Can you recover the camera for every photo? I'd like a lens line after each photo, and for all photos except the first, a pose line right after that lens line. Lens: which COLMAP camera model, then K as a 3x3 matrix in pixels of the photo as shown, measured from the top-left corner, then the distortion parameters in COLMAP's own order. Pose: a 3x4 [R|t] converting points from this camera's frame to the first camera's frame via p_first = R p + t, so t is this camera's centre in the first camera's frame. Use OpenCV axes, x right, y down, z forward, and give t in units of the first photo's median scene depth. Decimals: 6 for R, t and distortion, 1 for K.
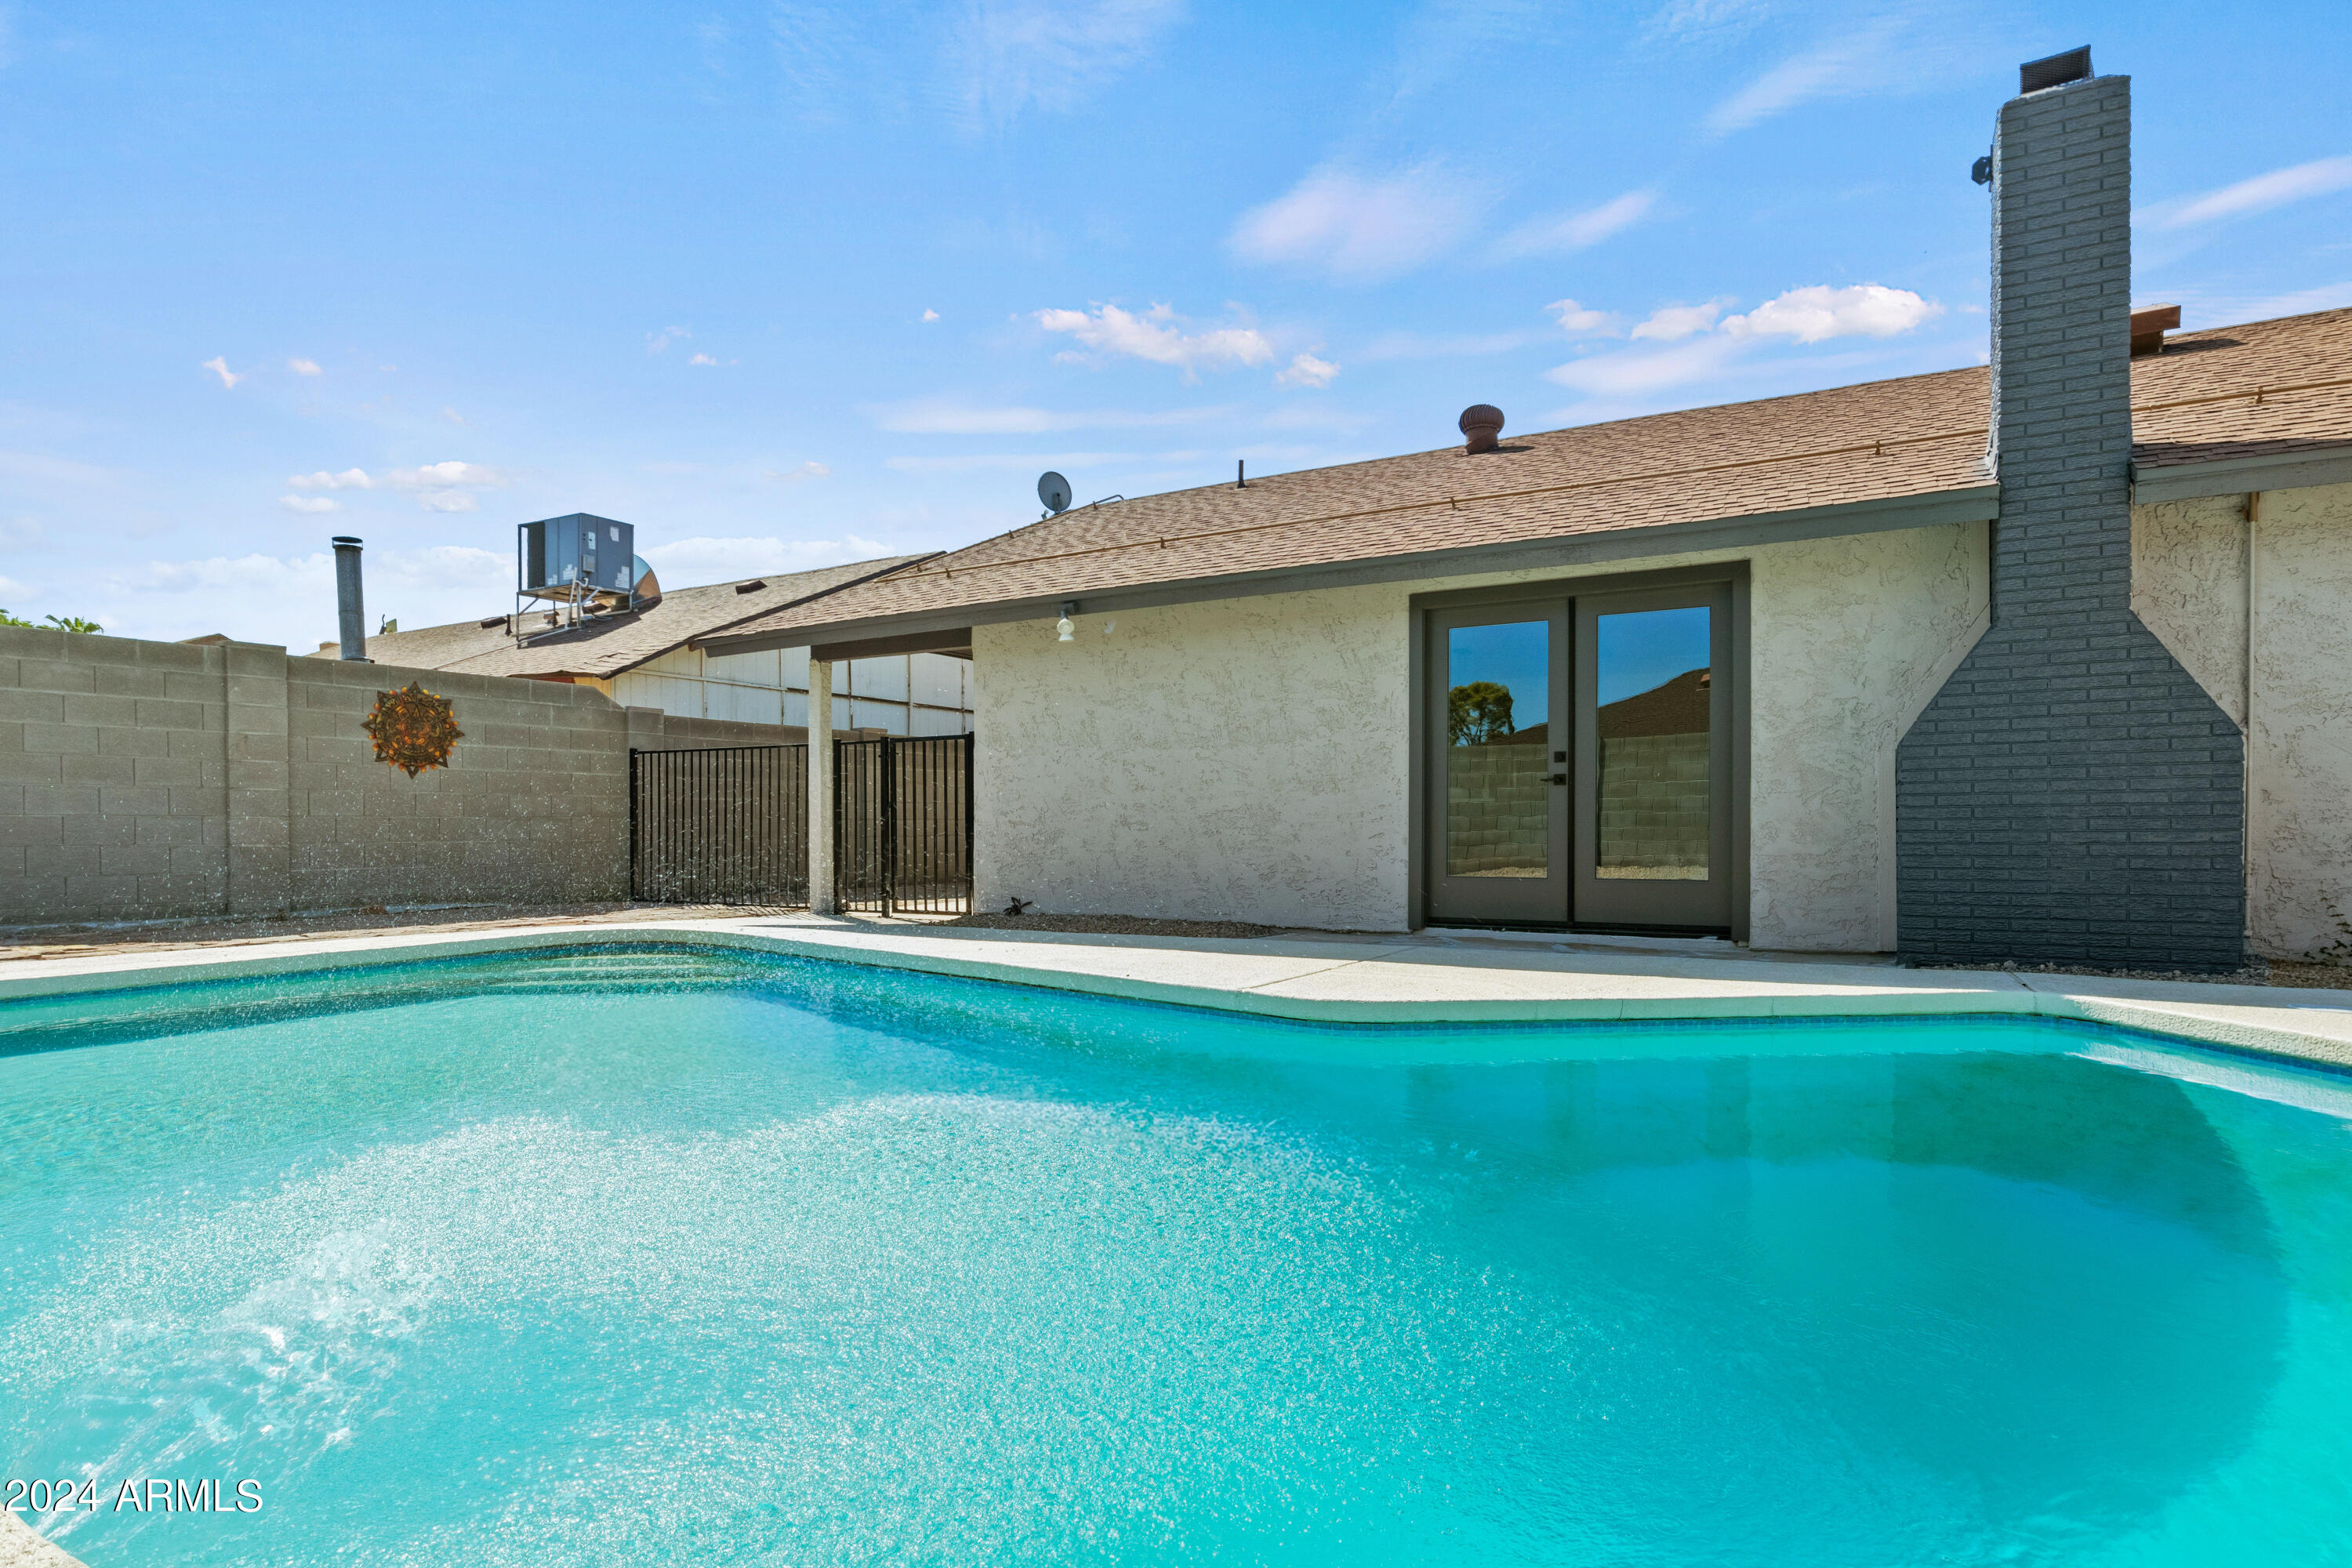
lens RADIAL K [[1245.4, 0, 1223.3], [0, 1245.4, 844.7], [0, 0, 1]] dist [0.003954, -0.005061]
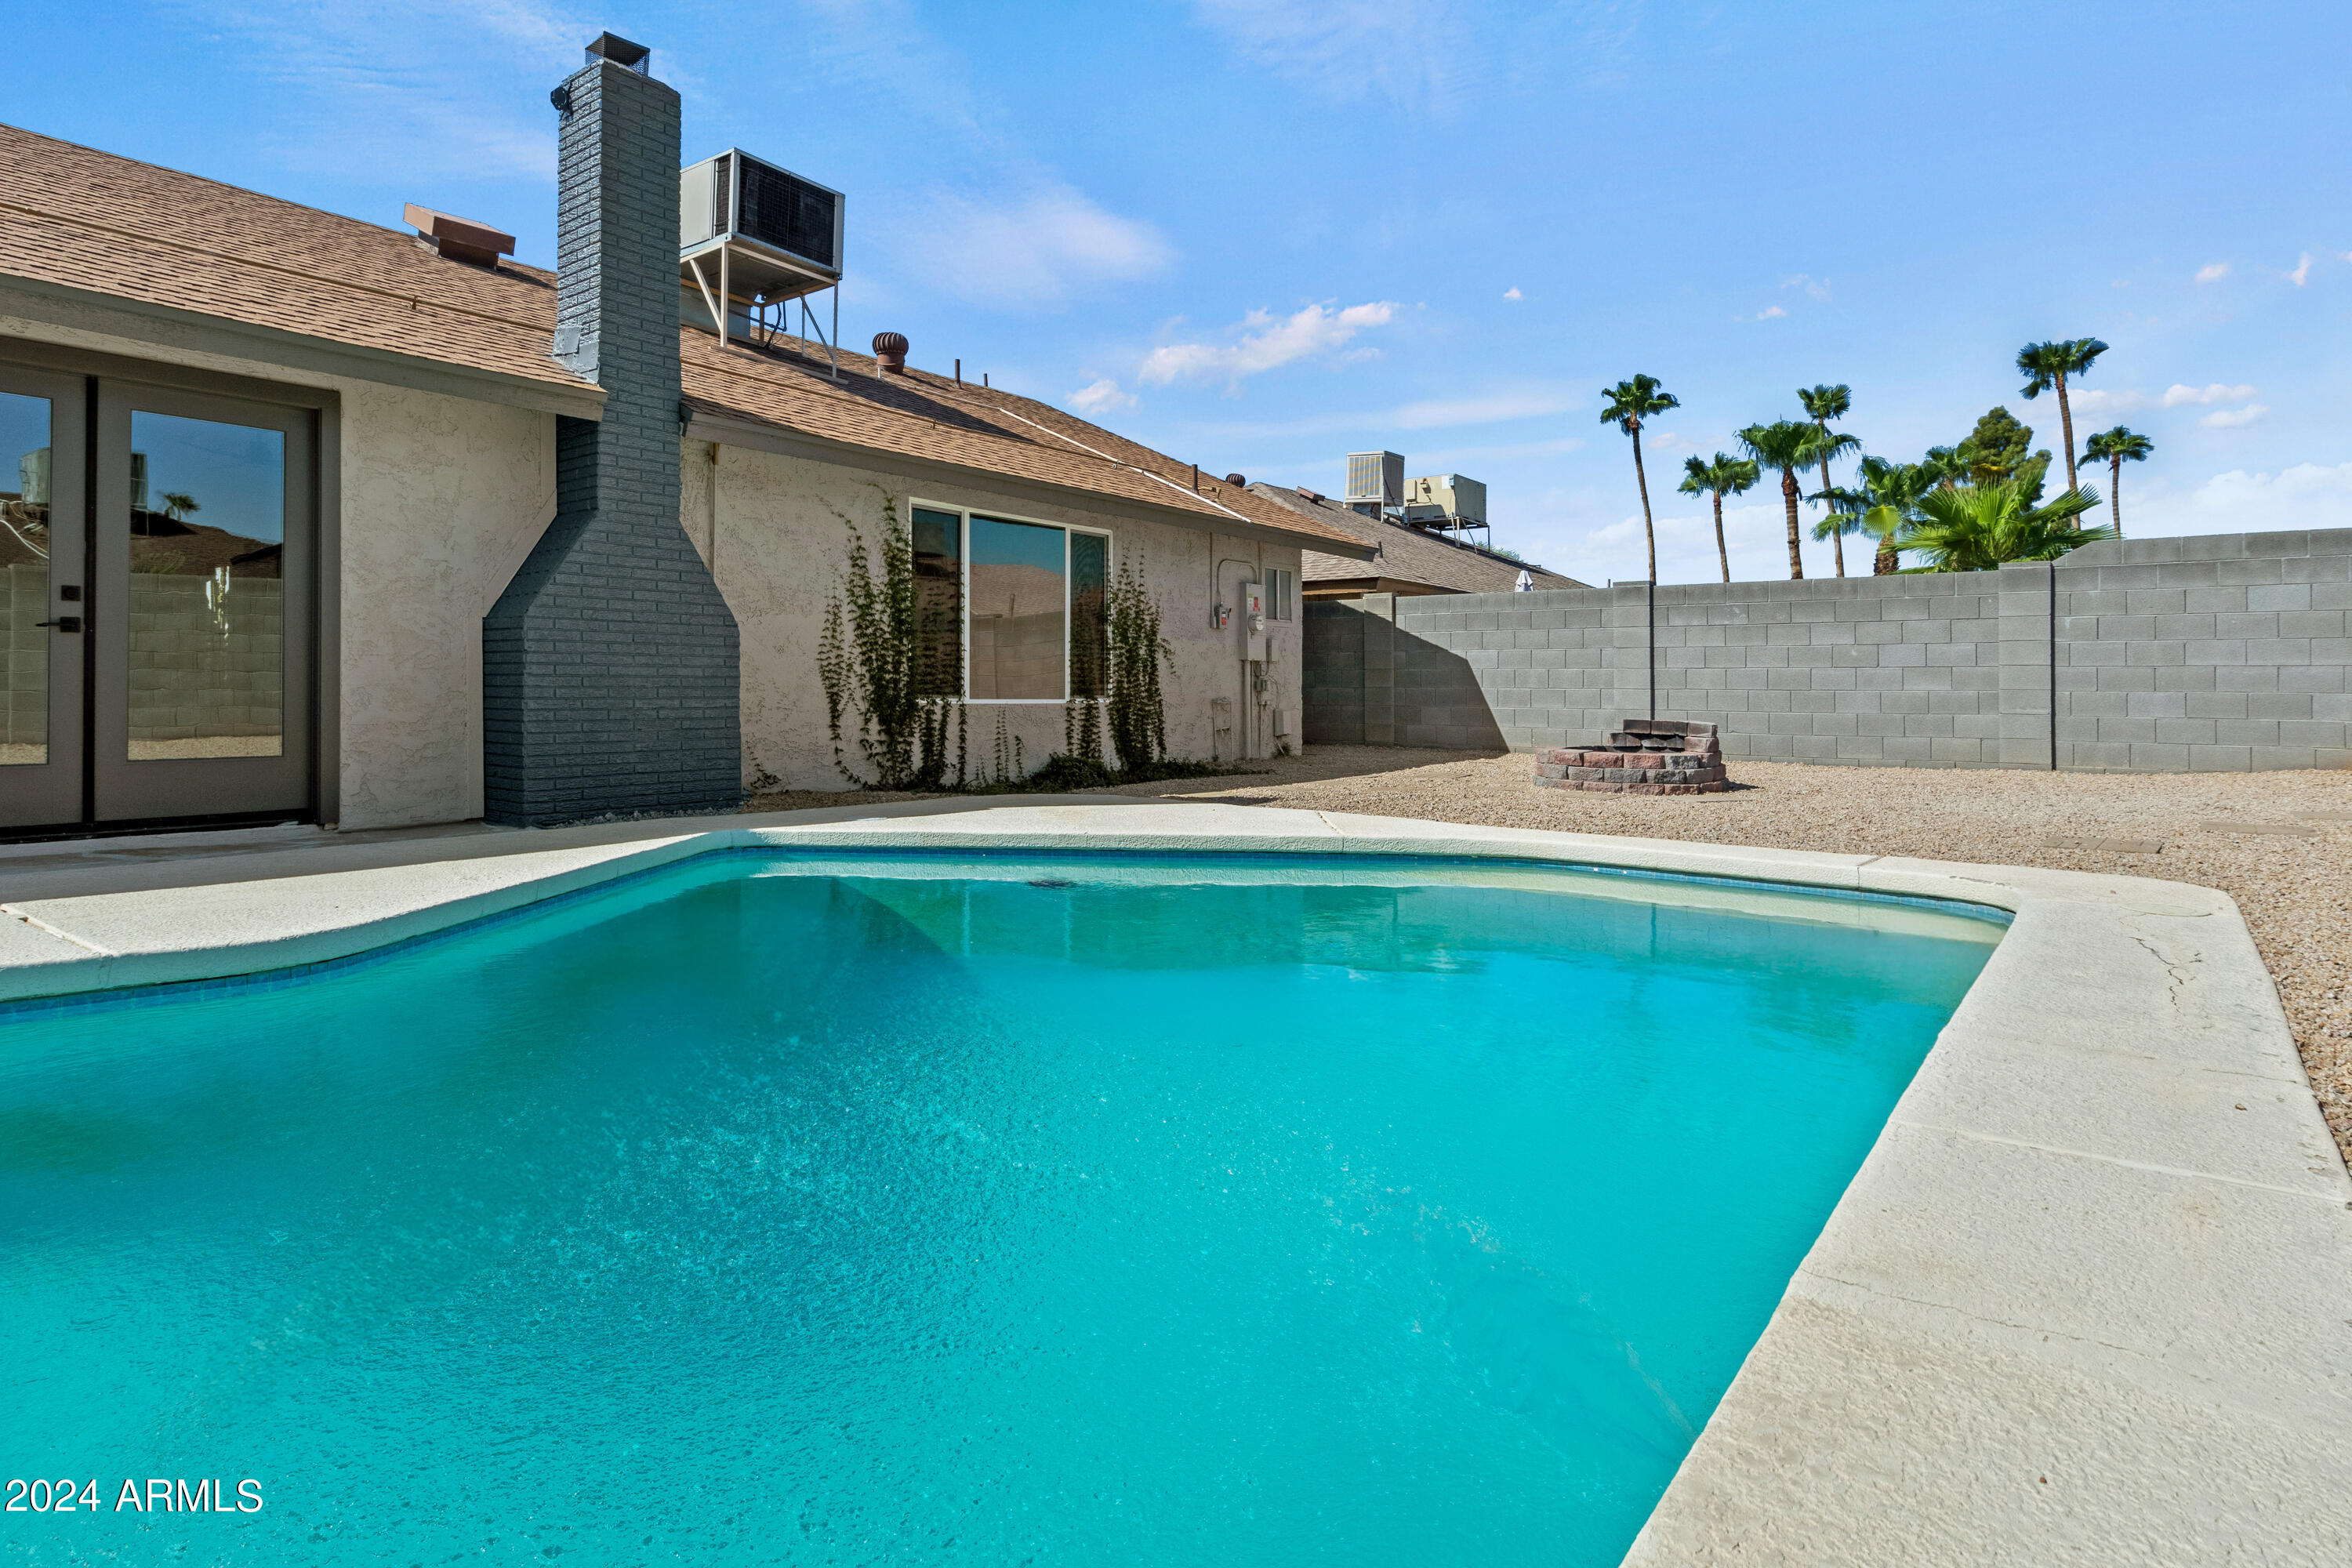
lens RADIAL K [[1404.2, 0, 1178.9], [0, 1404.2, 661.0], [0, 0, 1]] dist [-0.000947, -0.001747]
pose [[0.088485, 0.024487, 0.995776, -0.450301], [0.003955, 0.999681, -0.024935, -0.008280], [-0.996070, 0.006145, 0.088360, 0.276656]]
